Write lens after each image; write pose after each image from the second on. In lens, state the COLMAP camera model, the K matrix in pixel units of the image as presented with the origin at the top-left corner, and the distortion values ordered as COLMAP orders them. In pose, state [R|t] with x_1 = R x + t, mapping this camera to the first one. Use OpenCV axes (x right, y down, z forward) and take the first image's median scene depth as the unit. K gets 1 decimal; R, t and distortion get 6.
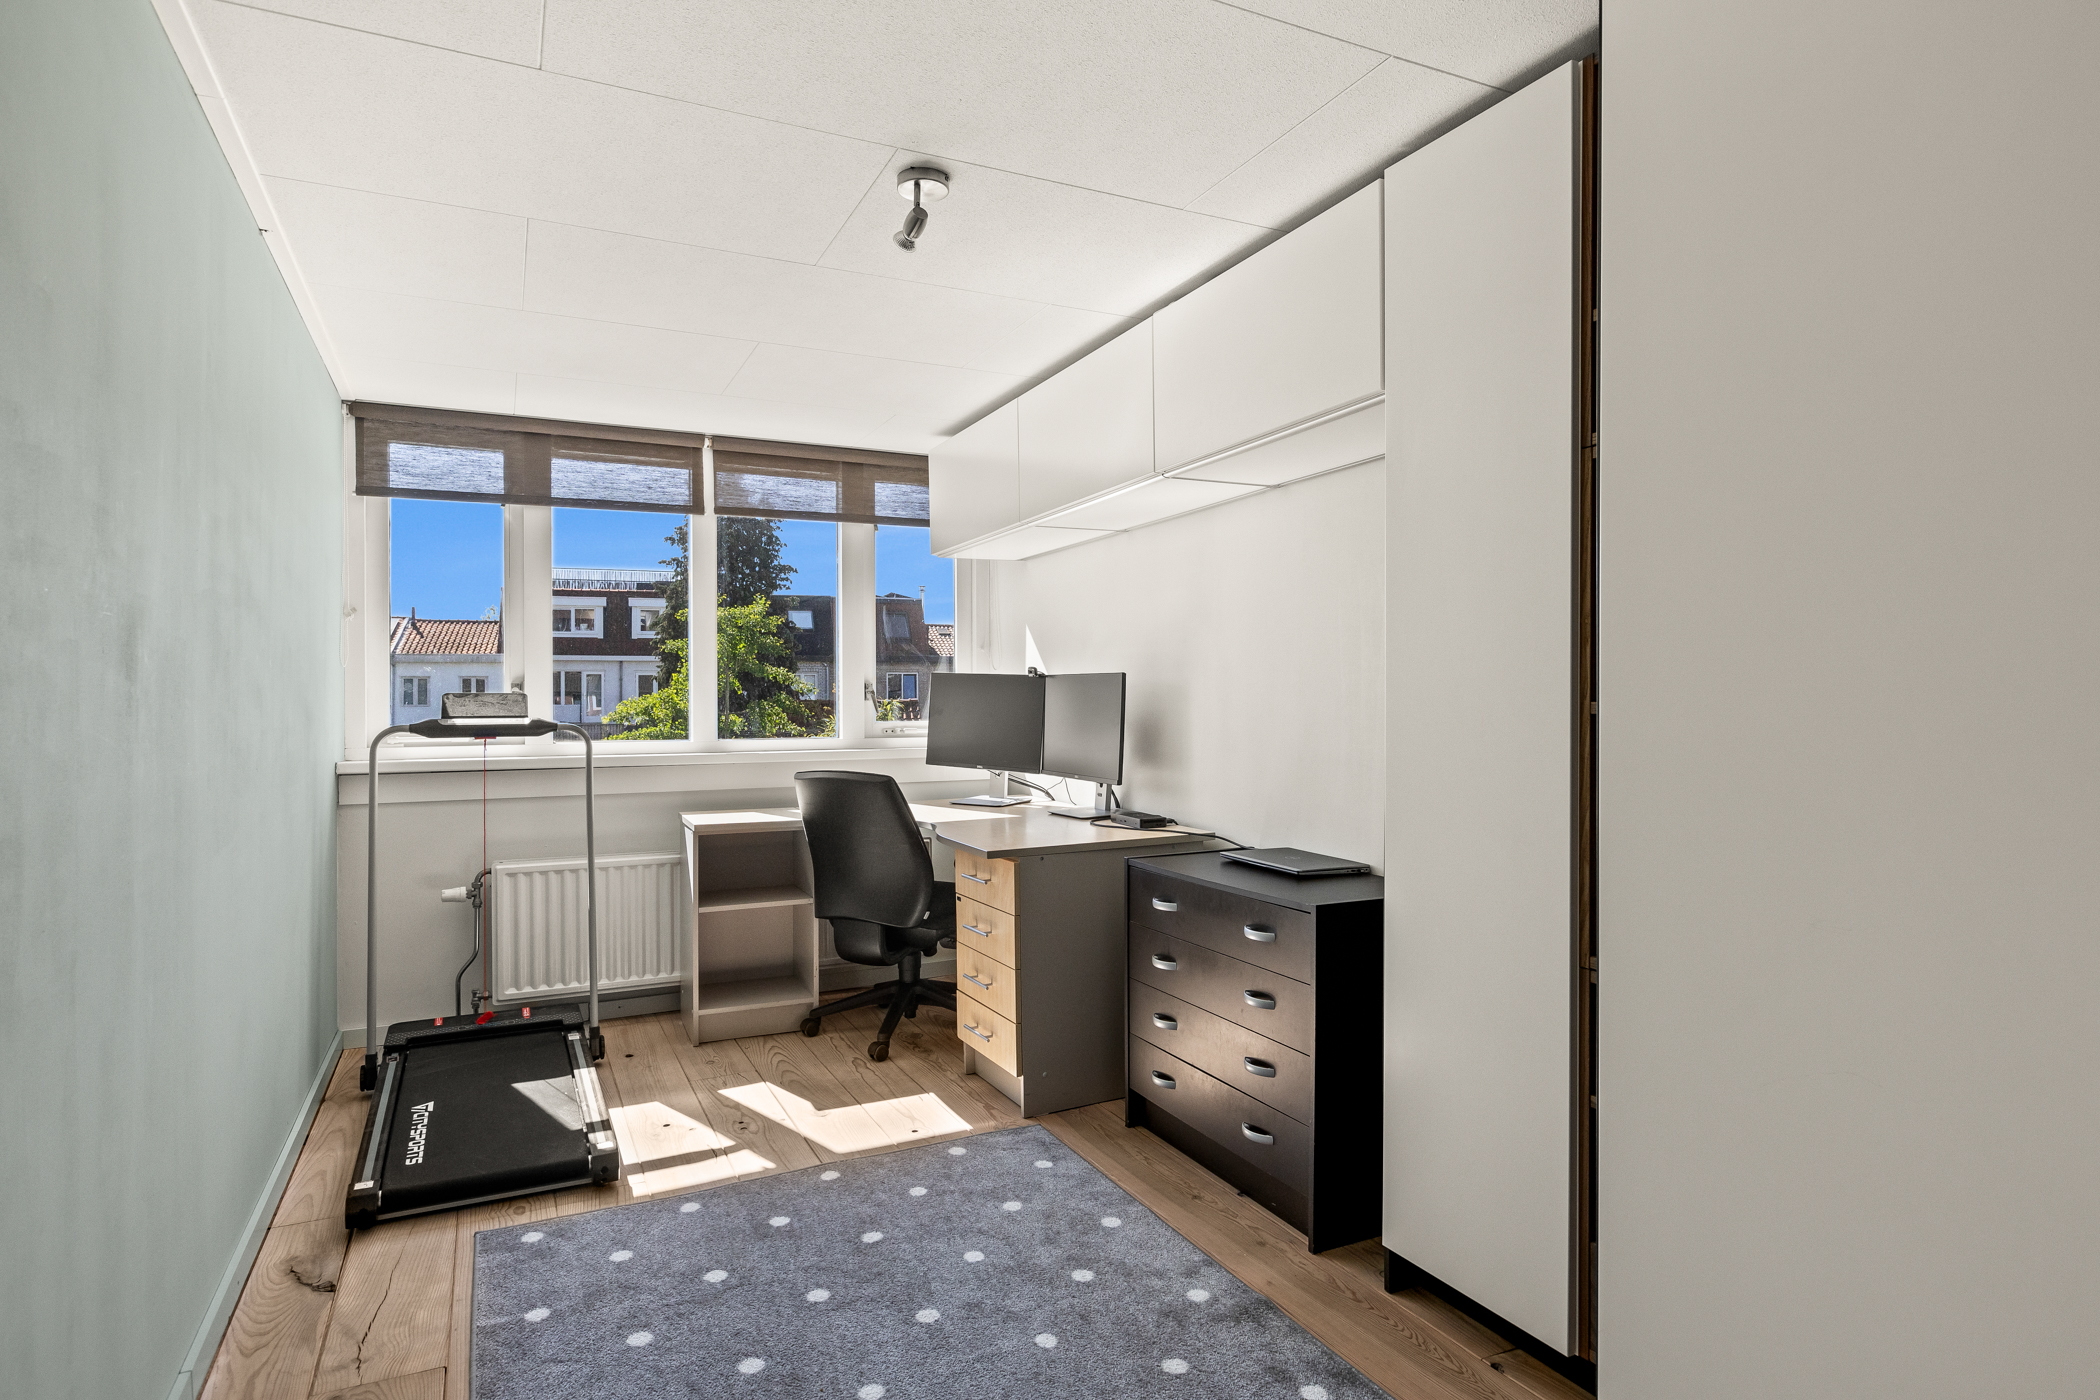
lens RADIAL K [[1132.2, 0, 1035.4], [0, 1132.2, 711.0], [0, 0, 1]] dist [-0.006014, 0.003148]
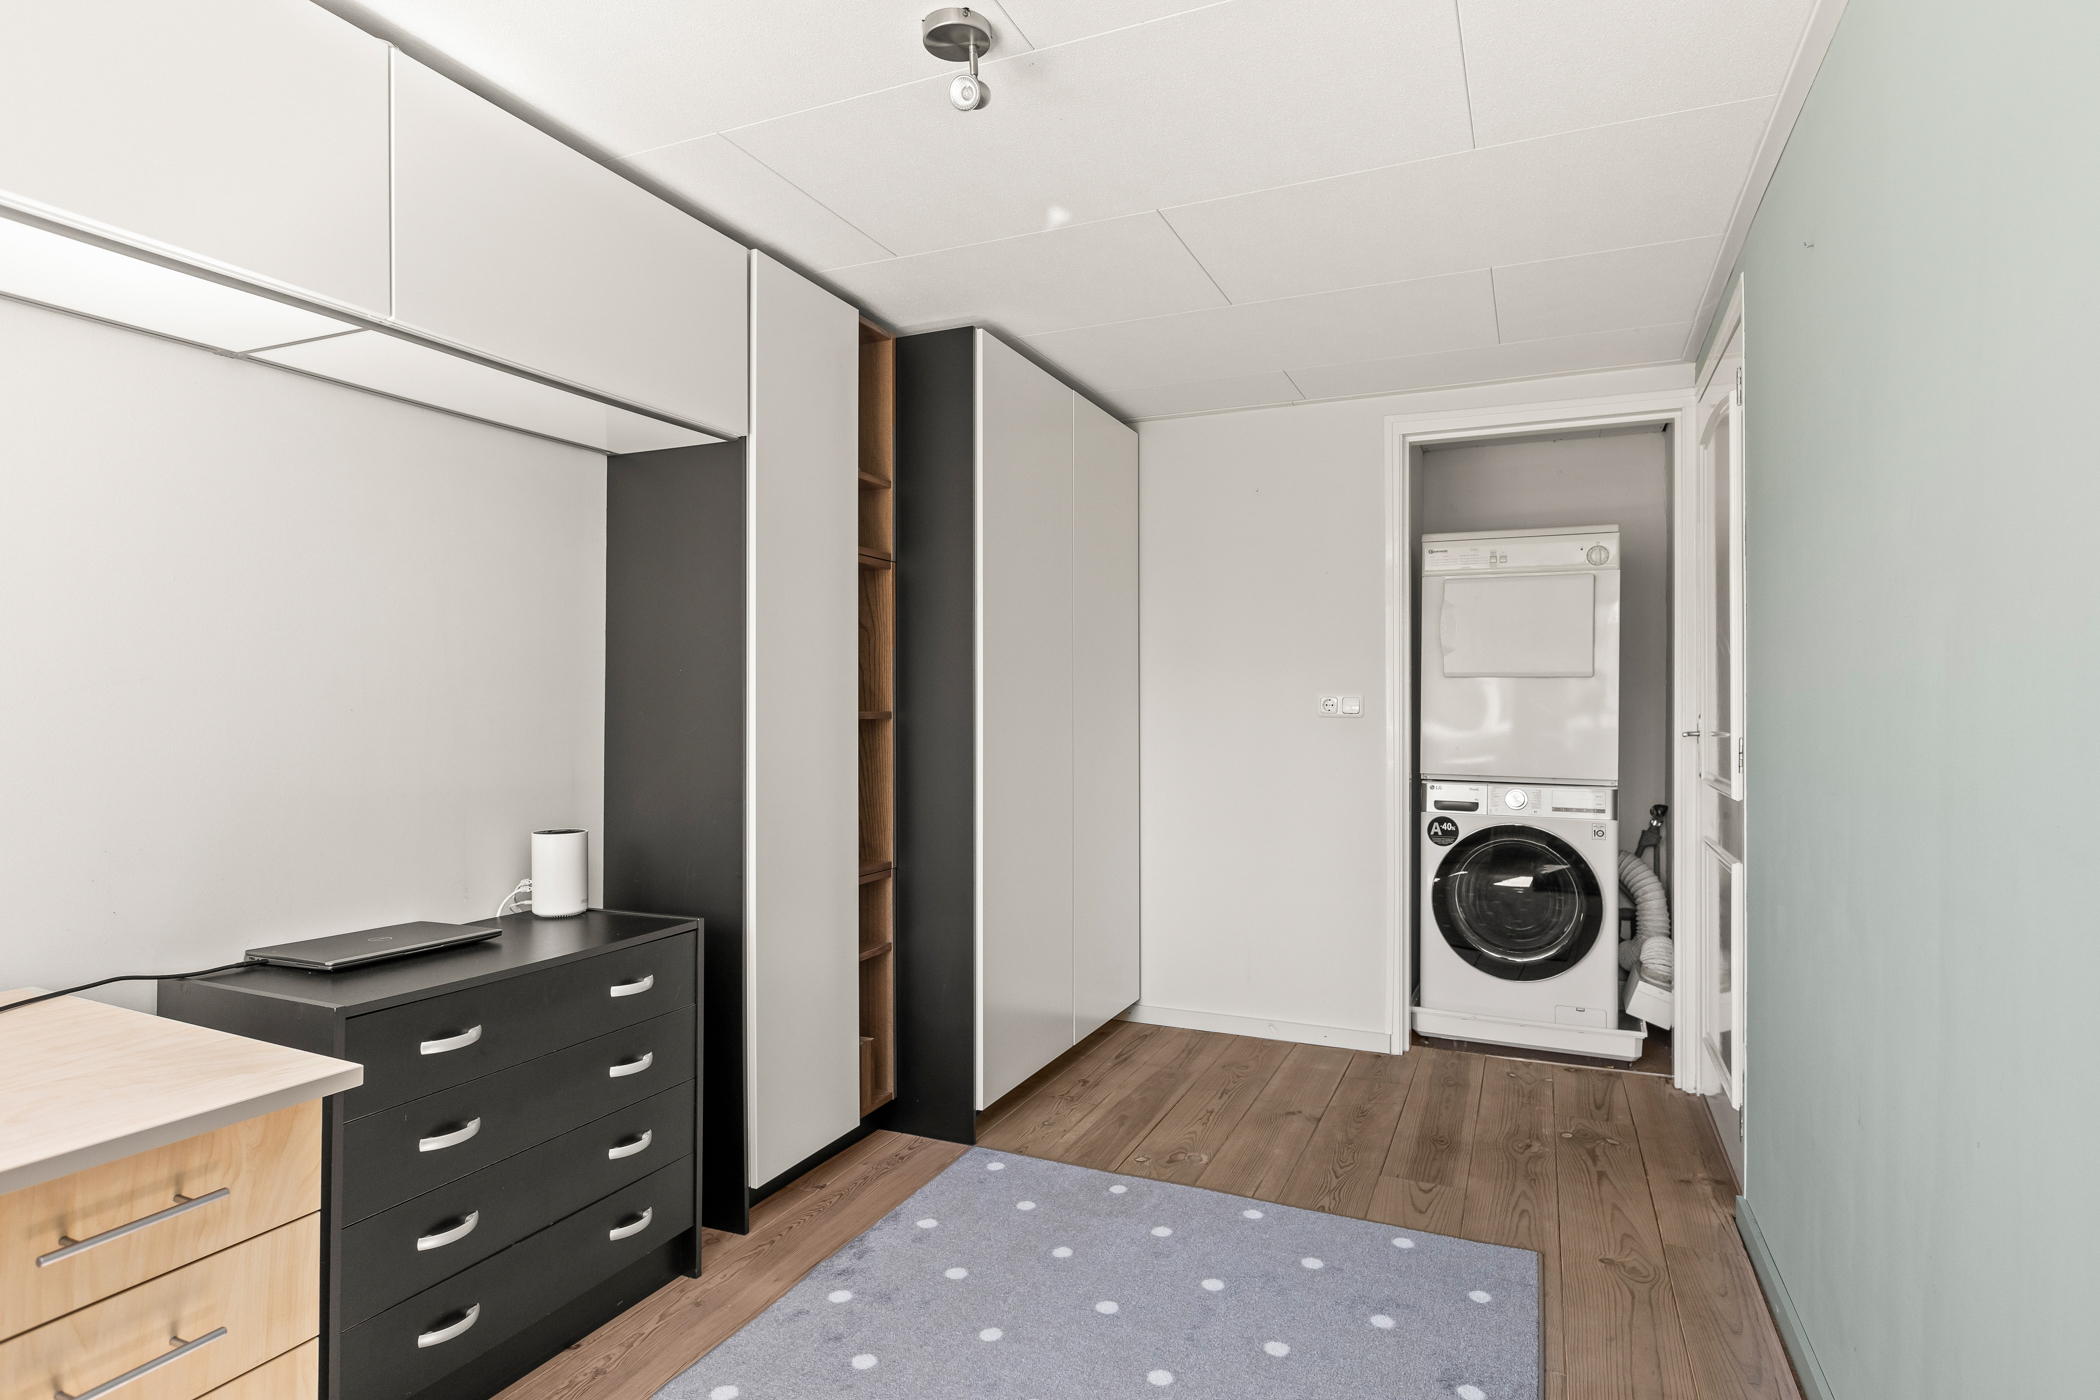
lens RADIAL K [[1132.2, 0, 1035.6], [0, 1132.2, 695.5], [0, 0, 1]] dist [-0.006014, 0.003148]
pose [[-0.648334, 0.005493, 0.761336, -0.683130], [0.002533, 0.999984, -0.005057, -0.016573], [-0.761352, -0.001350, -0.648338, 1.398246]]
